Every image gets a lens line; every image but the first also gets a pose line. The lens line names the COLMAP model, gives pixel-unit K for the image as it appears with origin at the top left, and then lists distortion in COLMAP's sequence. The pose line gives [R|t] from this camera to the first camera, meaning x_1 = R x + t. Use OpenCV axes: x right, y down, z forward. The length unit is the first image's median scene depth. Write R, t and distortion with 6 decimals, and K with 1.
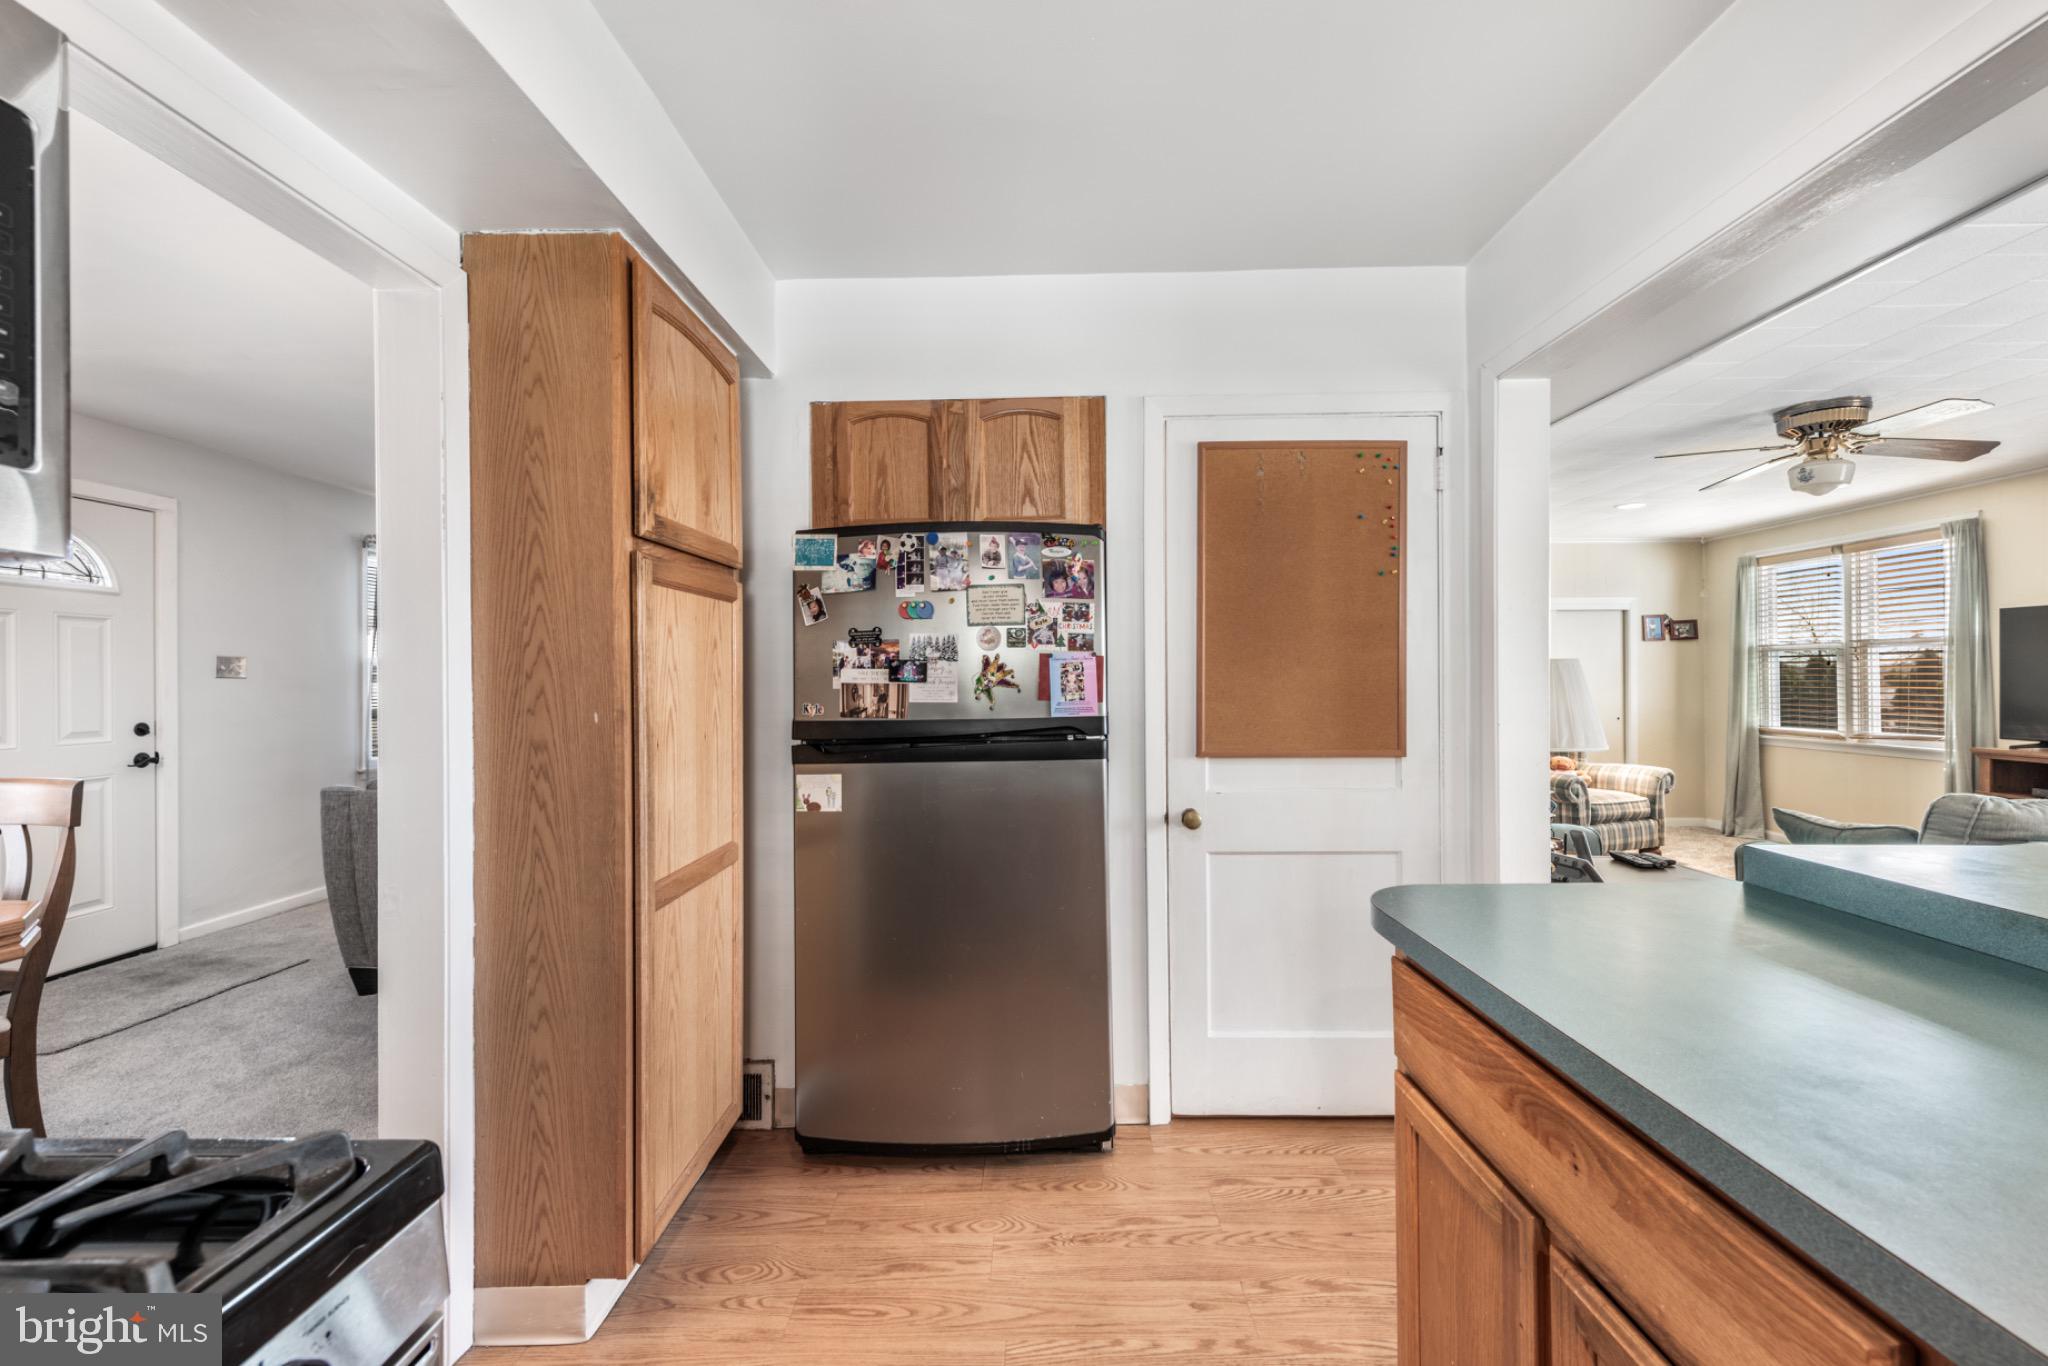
lens RADIAL K [[832.6, 0, 1032.8], [0, 832.6, 680.5], [0, 0, 1]] dist [0.020363, -0.005462]
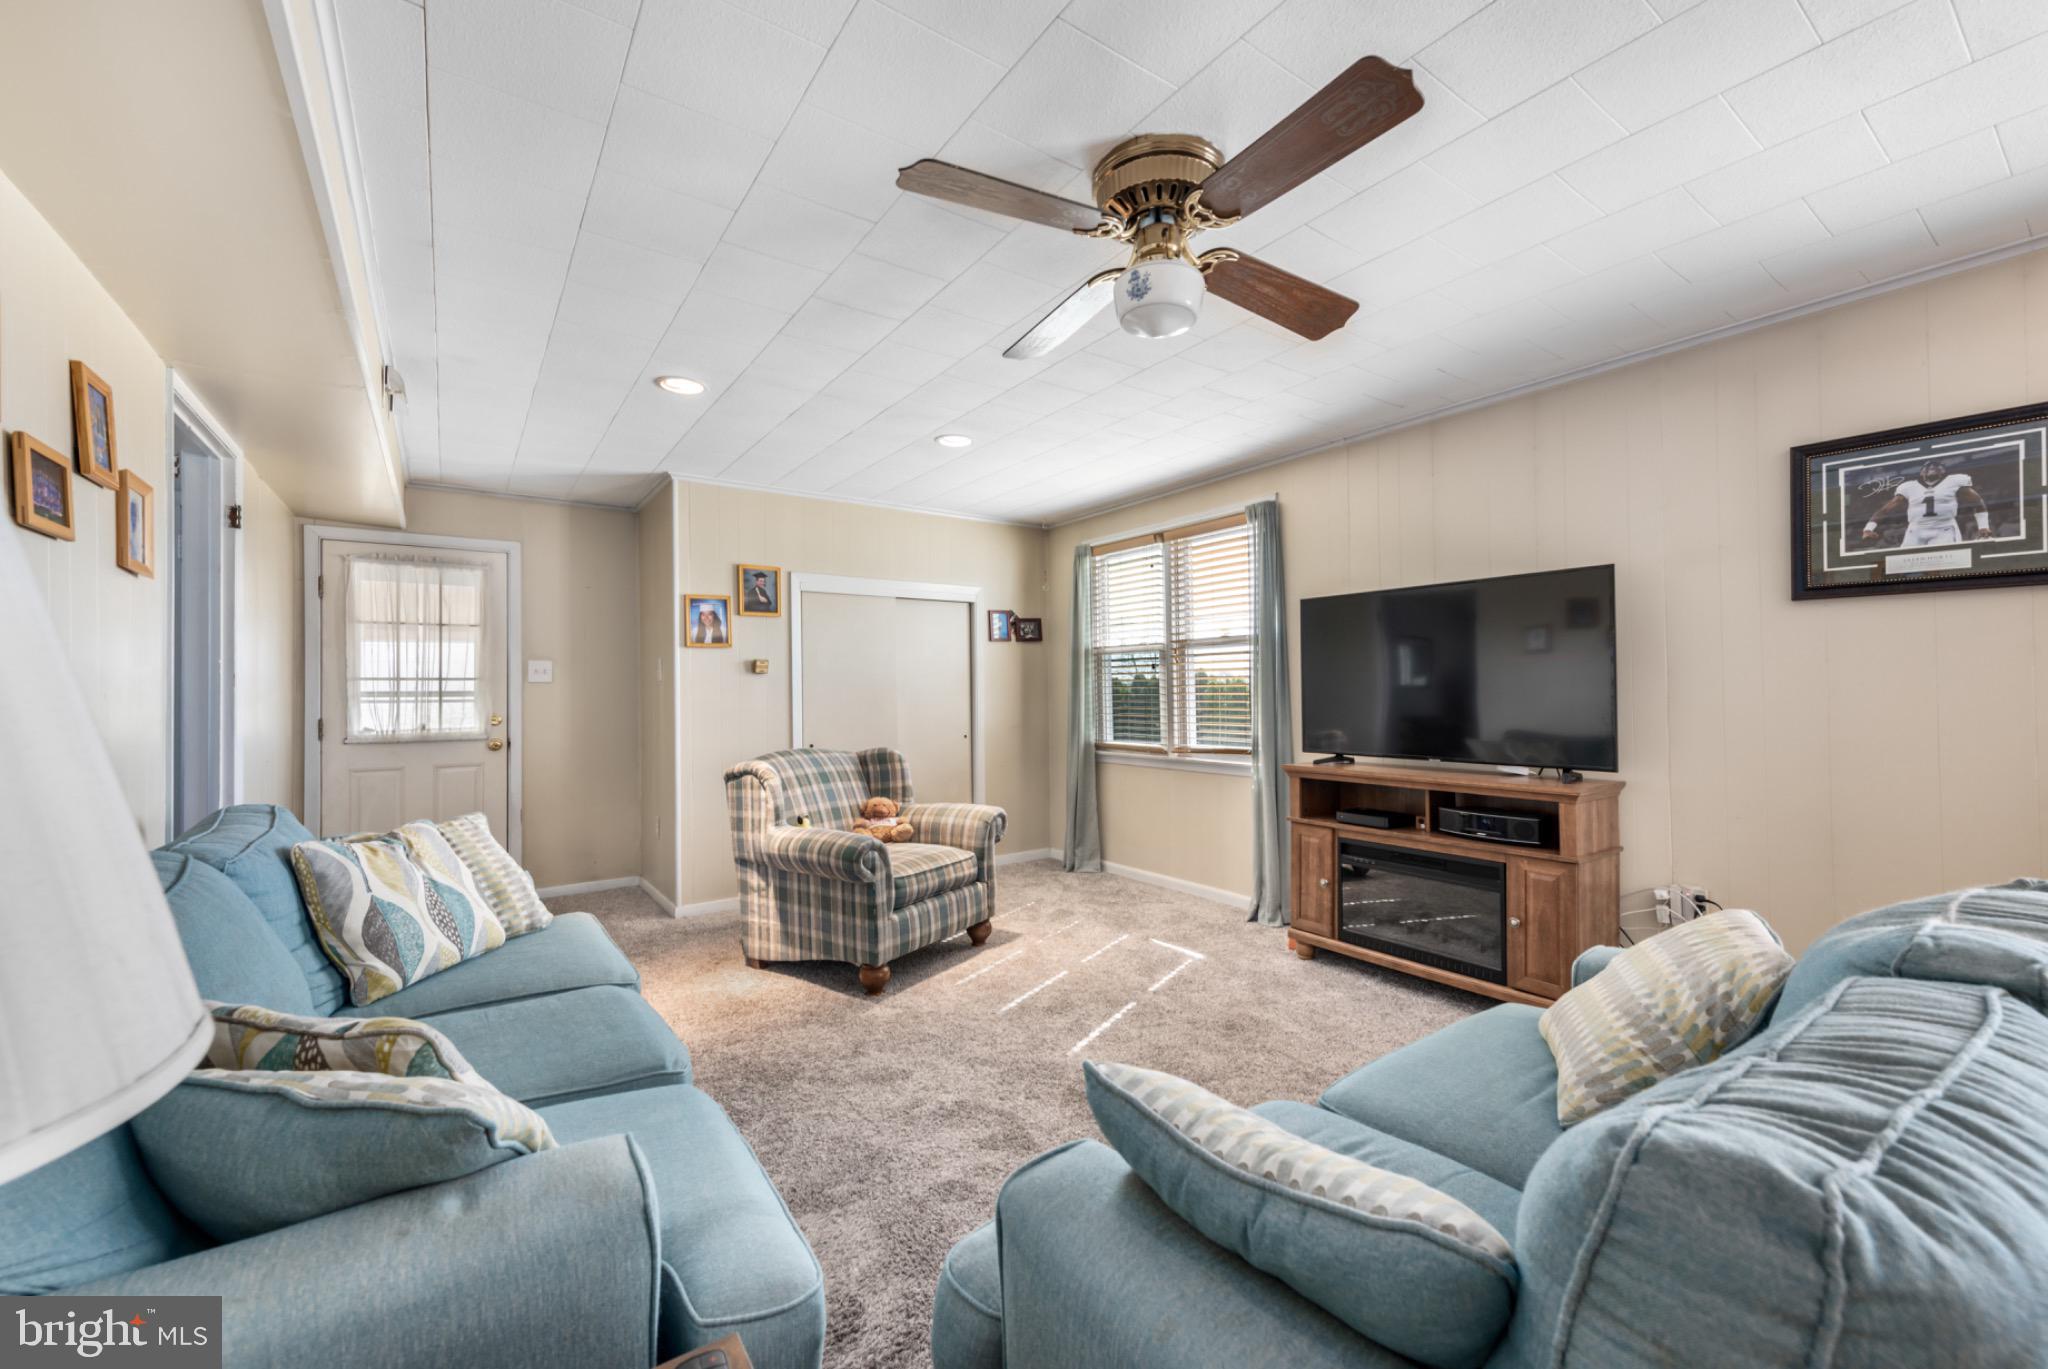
lens RADIAL K [[832.6, 0, 1032.8], [0, 832.6, 682.0], [0, 0, 1]] dist [0.020363, -0.005462]
pose [[0.809822, 0.001242, 0.586674, 0.355422], [0.009054, 0.999852, -0.014615, 0.006852], [-0.586605, 0.017147, 0.809692, 0.396486]]
